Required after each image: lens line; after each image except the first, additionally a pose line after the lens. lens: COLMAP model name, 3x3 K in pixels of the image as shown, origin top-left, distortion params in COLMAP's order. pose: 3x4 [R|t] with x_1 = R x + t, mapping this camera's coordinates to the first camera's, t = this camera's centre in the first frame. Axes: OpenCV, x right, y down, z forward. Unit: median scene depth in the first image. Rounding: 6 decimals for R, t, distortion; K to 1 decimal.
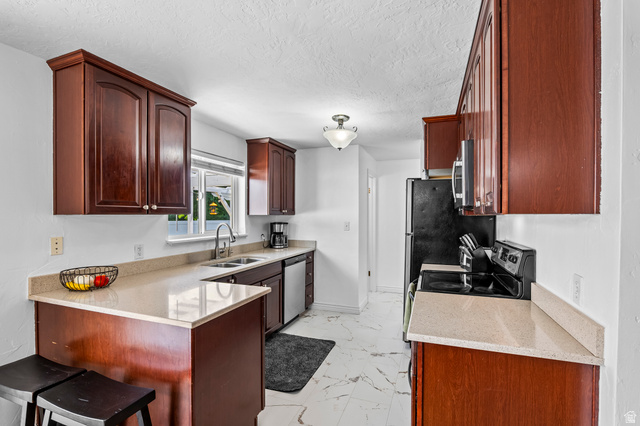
lens RADIAL K [[298.2, 0, 320.6], [0, 298.2, 215.4], [0, 0, 1]] dist [-0.028749, 0.000001]
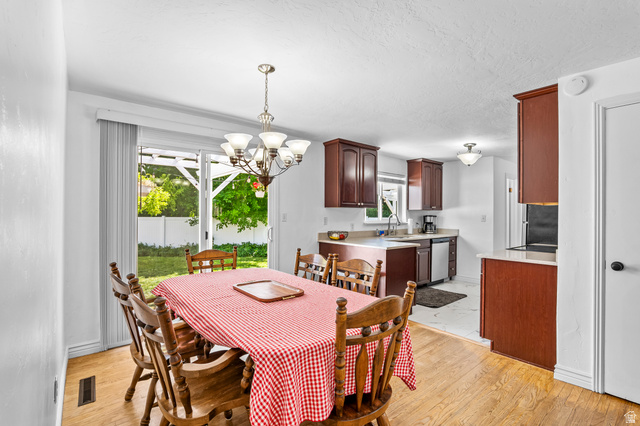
lens RADIAL K [[298.2, 0, 318.6], [0, 298.2, 214.7], [0, 0, 1]] dist [-0.028749, 0.000001]
pose [[0.866479, 0.005078, -0.499187, 0.122848], [-0.007219, 0.999971, -0.002358, 0.031351], [0.499161, 0.005646, 0.866491, -0.557947]]
